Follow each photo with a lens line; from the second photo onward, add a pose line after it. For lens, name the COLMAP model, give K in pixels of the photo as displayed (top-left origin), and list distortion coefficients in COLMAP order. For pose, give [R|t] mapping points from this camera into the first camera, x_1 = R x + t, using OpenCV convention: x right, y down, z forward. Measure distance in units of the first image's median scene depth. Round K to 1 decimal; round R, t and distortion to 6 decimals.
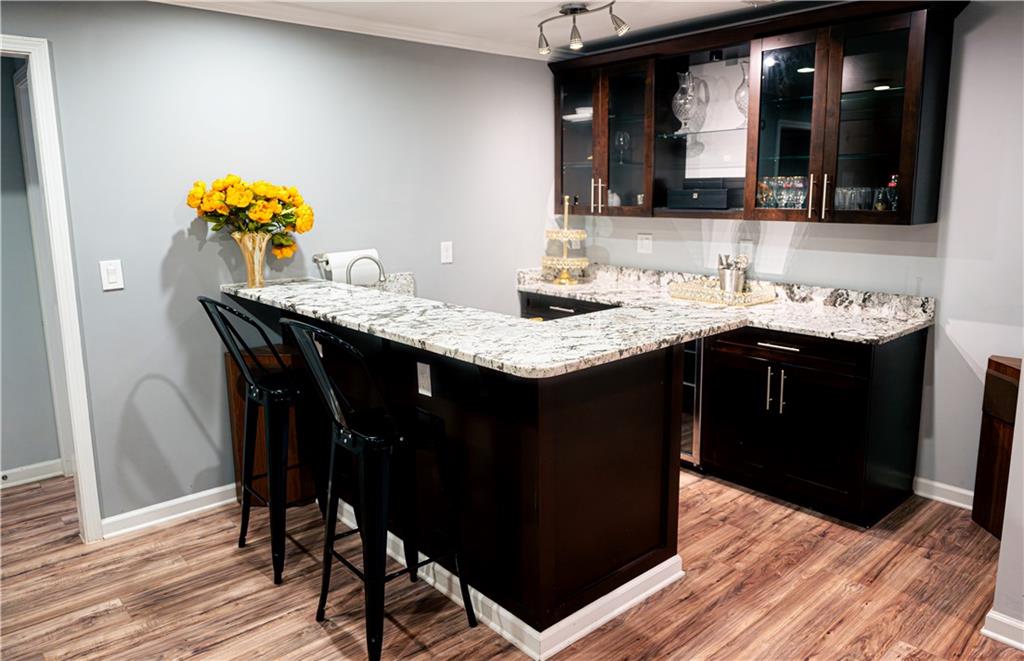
lens RADIAL K [[710.4, 0, 529.3], [0, 710.4, 306.2], [0, 0, 1]] dist [-0.004568, -0.004323]
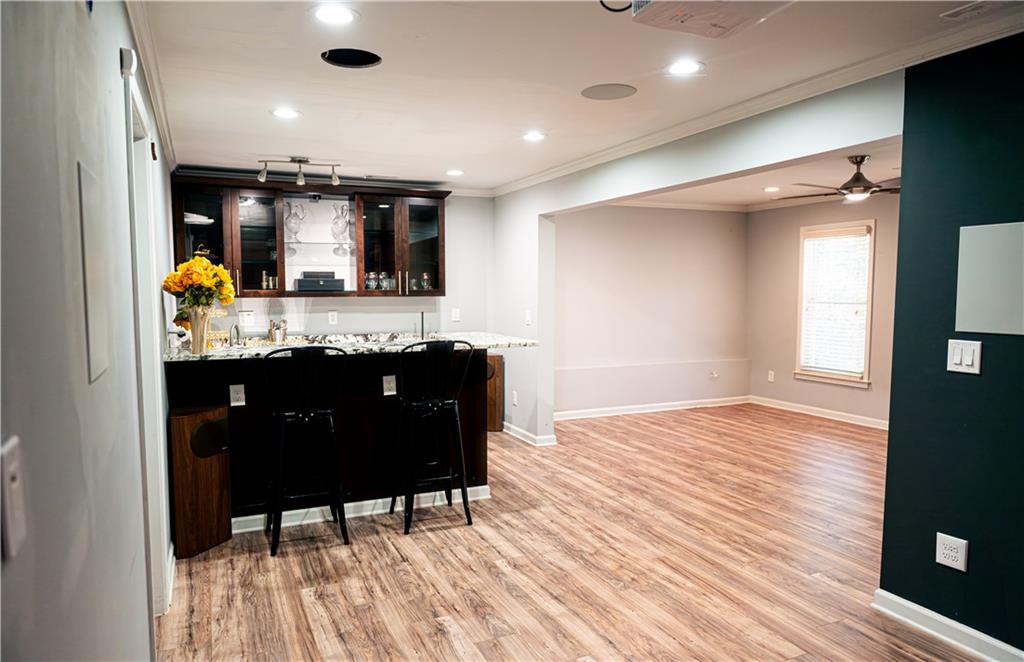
lens RADIAL K [[723.7, 0, 512.5], [0, 723.7, 333.7], [0, 0, 1]] dist [0.000115, -0.000405]
pose [[0.279260, -0.048666, 0.958981, -1.544769], [0.154308, 0.988009, 0.005203, 0.017818], [-0.947736, 0.146525, 0.283421, 0.205609]]
